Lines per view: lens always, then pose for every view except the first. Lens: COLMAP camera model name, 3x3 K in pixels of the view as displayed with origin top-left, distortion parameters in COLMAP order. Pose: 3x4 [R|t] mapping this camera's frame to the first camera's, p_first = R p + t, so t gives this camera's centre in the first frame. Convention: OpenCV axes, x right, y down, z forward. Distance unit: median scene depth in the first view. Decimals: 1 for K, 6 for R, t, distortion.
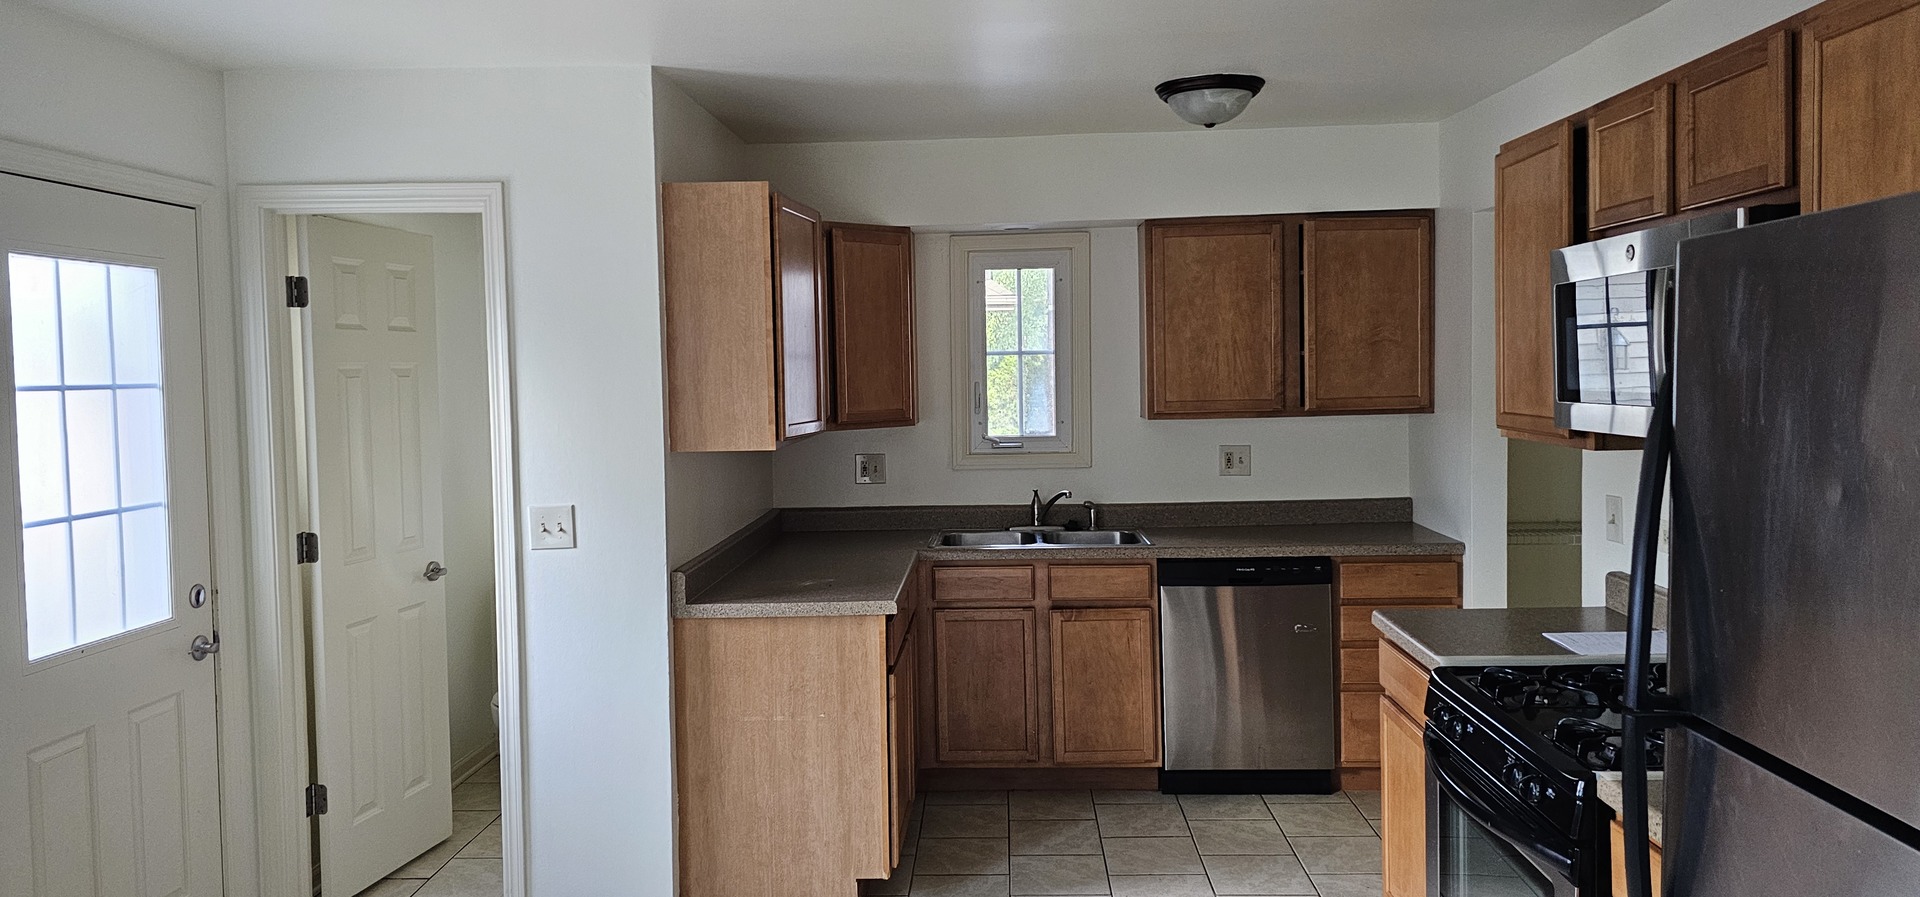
lens RADIAL K [[1278.2, 0, 954.1], [0, 1278.2, 461.2], [0, 0, 1]] dist [0.096624, -0.097825]
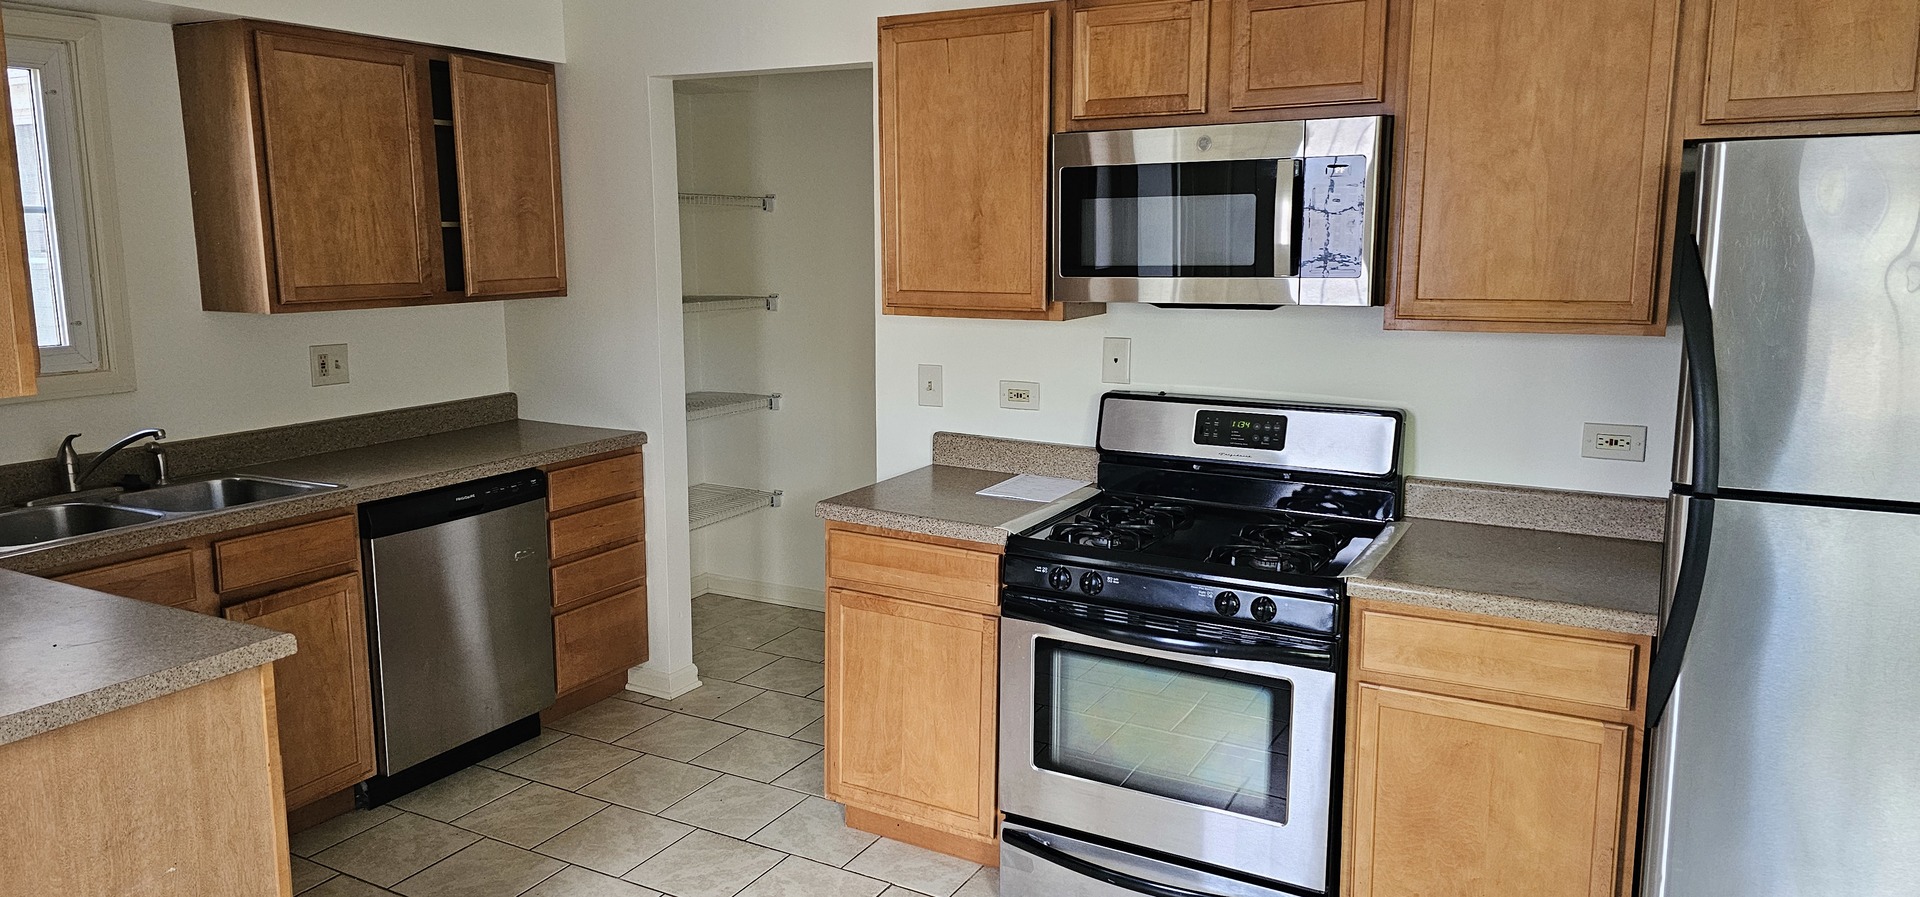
lens RADIAL K [[1278.2, 0, 954.1], [0, 1278.2, 461.2], [0, 0, 1]] dist [0.096624, -0.097825]
pose [[0.440102, -0.140787, 0.886842, -0.335432], [0.062075, 0.990040, 0.126364, -0.019990], [-0.895799, -0.000563, 0.444458, 0.356028]]
